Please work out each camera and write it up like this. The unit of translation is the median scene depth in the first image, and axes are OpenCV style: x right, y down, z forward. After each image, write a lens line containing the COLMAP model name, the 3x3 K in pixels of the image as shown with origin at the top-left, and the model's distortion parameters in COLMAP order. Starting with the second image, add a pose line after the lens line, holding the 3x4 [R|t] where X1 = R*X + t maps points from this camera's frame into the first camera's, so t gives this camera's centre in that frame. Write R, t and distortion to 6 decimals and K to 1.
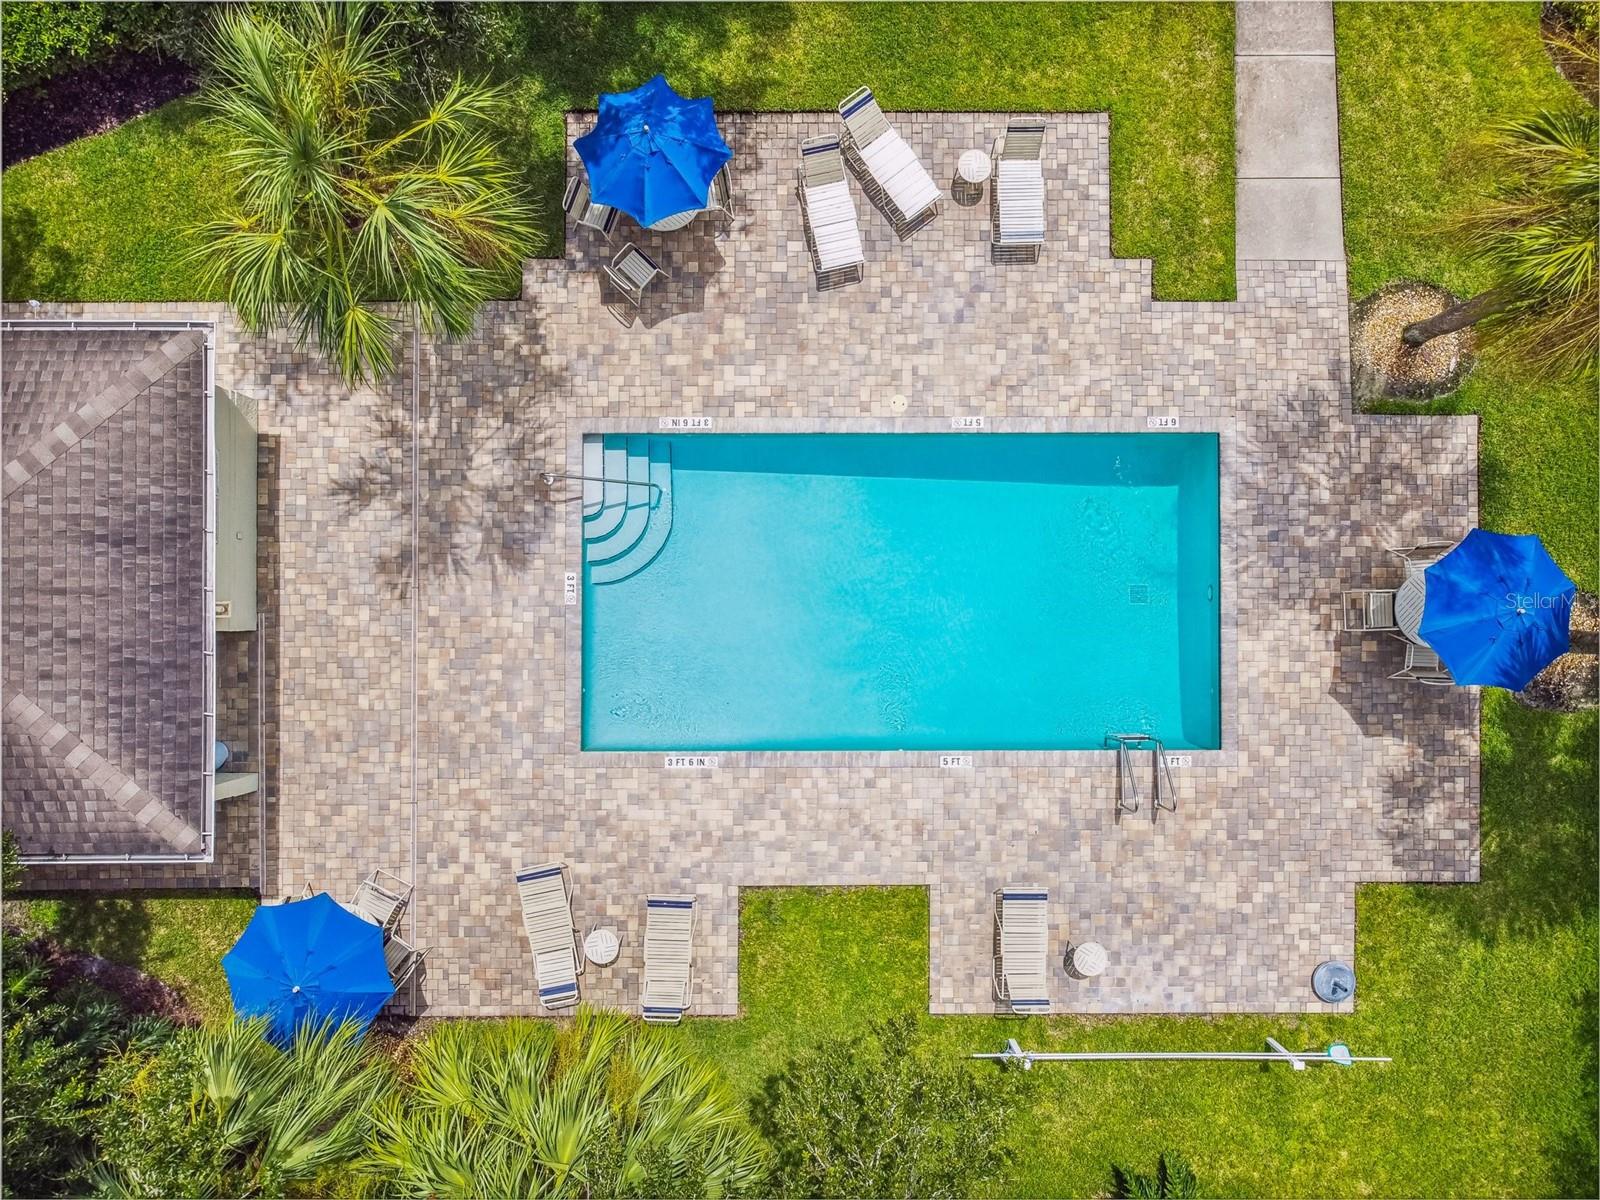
lens RADIAL K [[1212.9, 0, 794.8], [0, 1212.9, 607.5], [0, 0, 1]] dist [-0.003729, 0.004458]
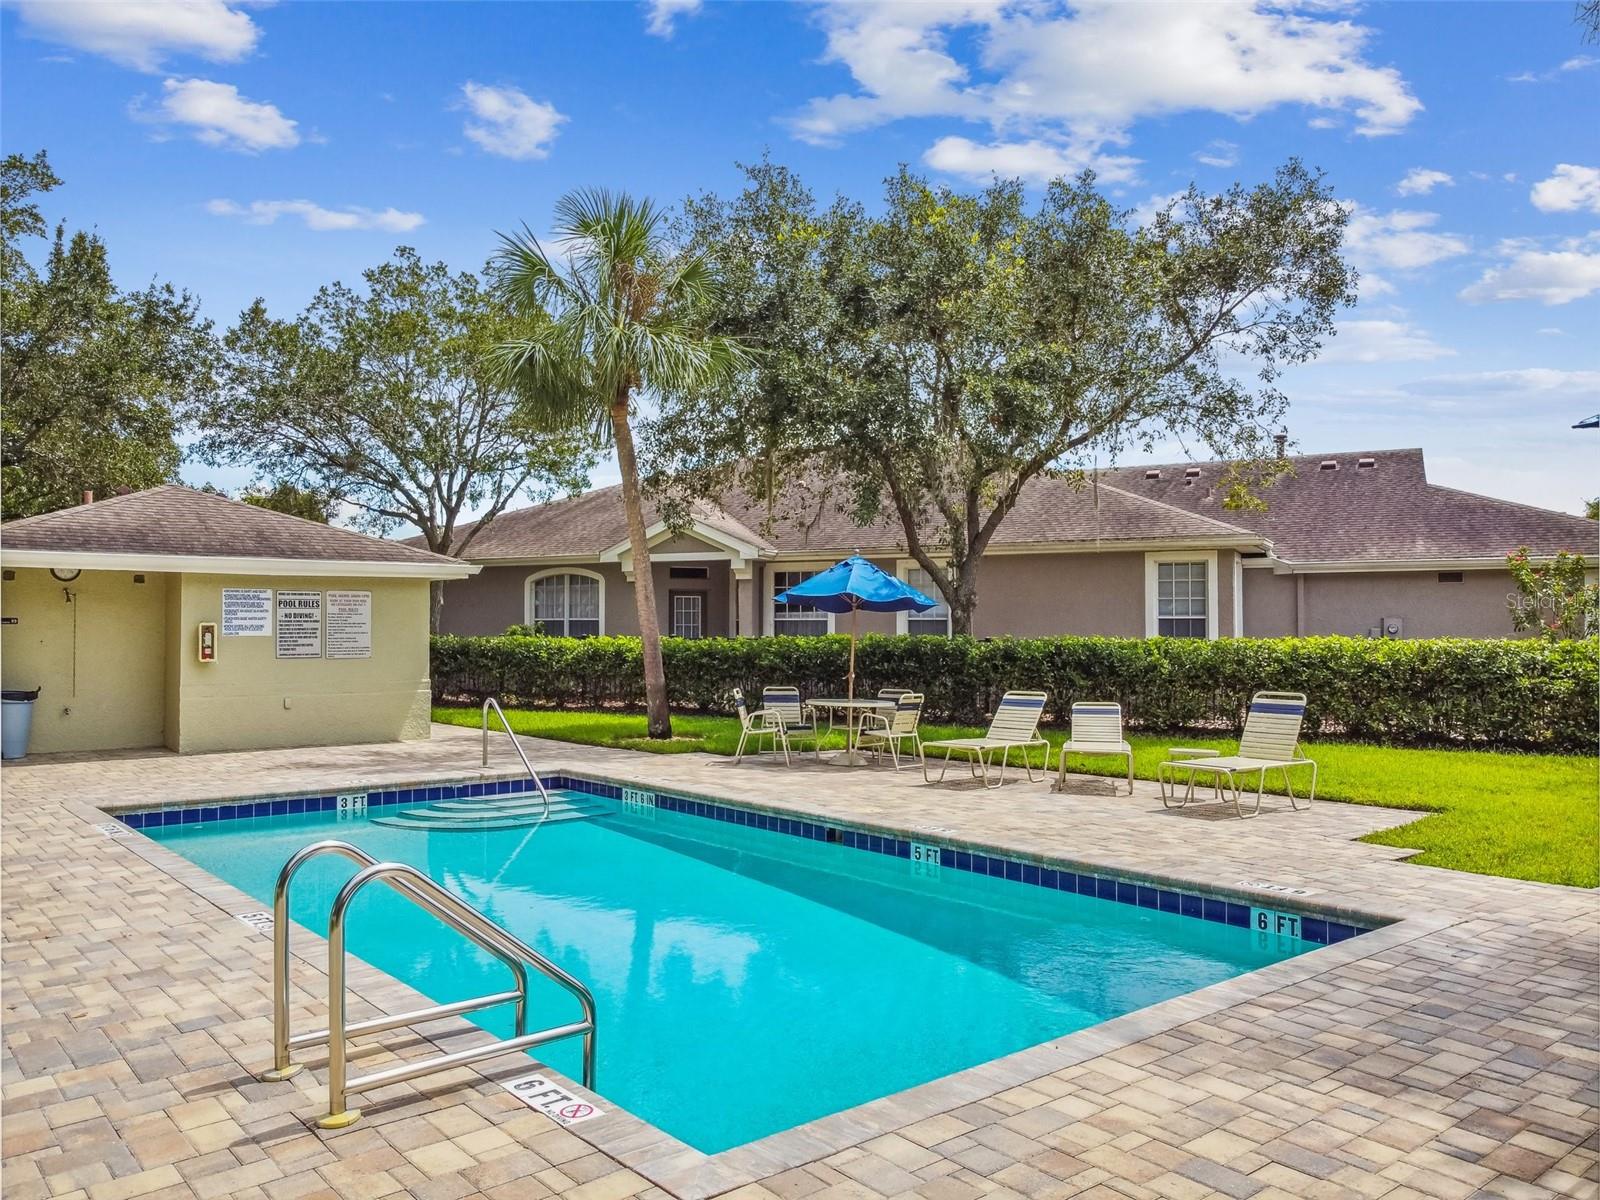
lens RADIAL K [[1212.9, 0, 794.8], [0, 1212.9, 607.5], [0, 0, 1]] dist [-0.003729, 0.004458]
pose [[0.639899, -0.021112, -0.768169, 0.516488], [-0.768312, 0.001965, -0.640072, 0.235438], [0.015023, 0.999775, -0.014963, 0.903755]]
